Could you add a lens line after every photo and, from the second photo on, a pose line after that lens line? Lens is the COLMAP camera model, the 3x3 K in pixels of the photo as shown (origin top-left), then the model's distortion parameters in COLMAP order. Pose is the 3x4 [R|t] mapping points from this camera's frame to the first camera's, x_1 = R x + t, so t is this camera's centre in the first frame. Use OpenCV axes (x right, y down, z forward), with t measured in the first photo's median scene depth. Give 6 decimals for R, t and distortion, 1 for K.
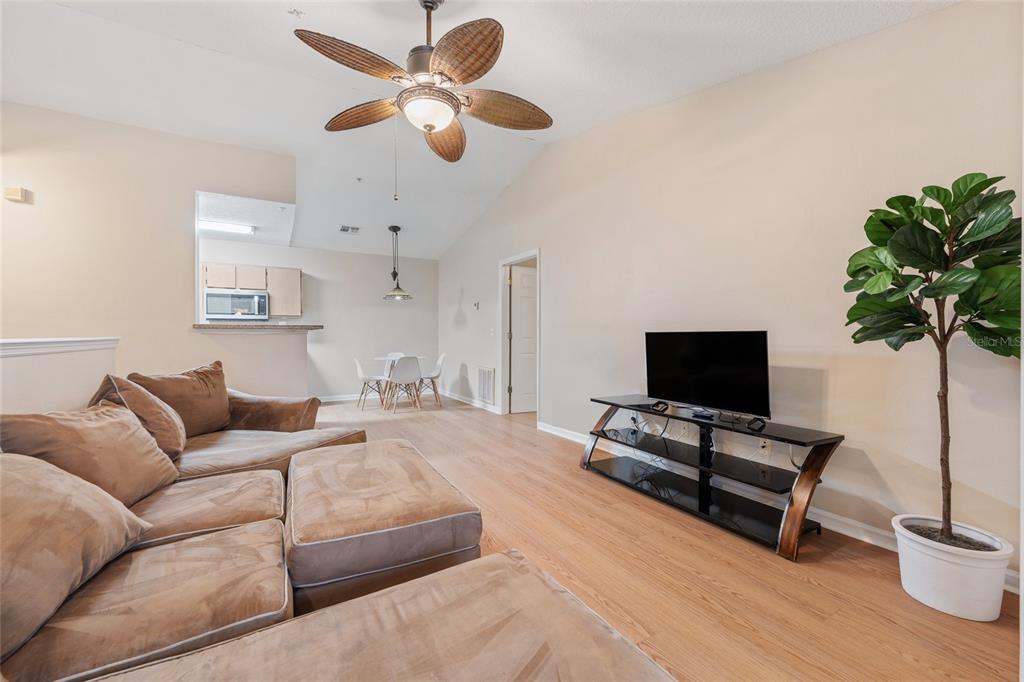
lens RADIAL K [[414.4, 0, 512.0], [0, 414.4, 341.0], [0, 0, 1]] dist [0.000139, 0.000103]
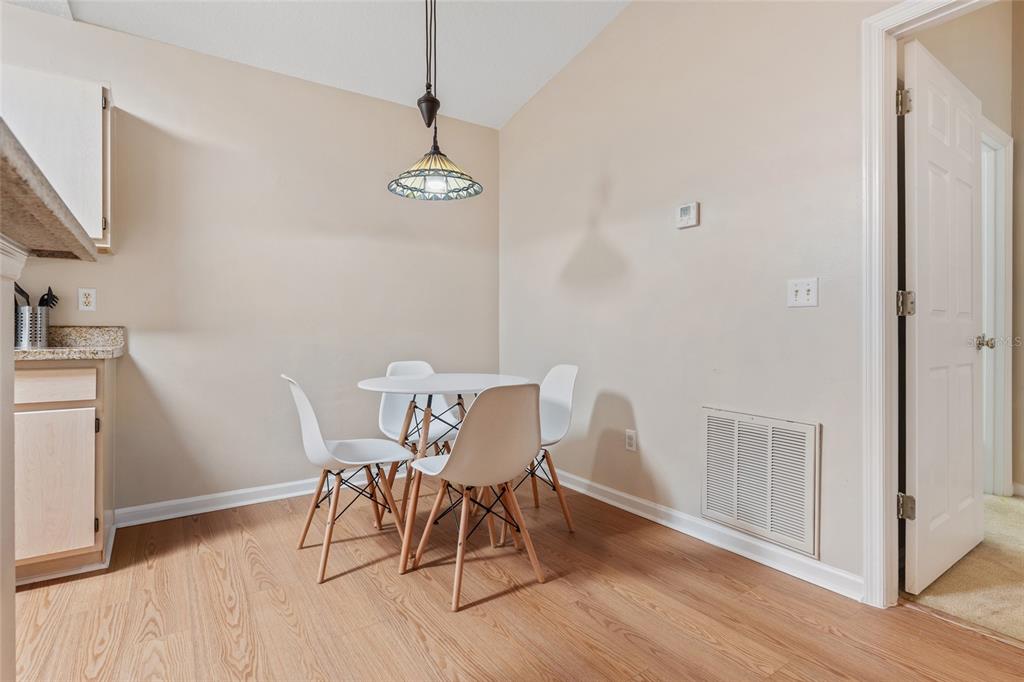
lens RADIAL K [[516.1, 0, 512.2], [0, 516.1, 327.1], [0, 0, 1]] dist [0.003917, 0.000859]
pose [[0.996968, 0.000990, 0.077806, -0.251696], [0.001188, 0.999609, -0.027944, 0.011980], [-0.077803, 0.027952, 0.996577, 0.622533]]
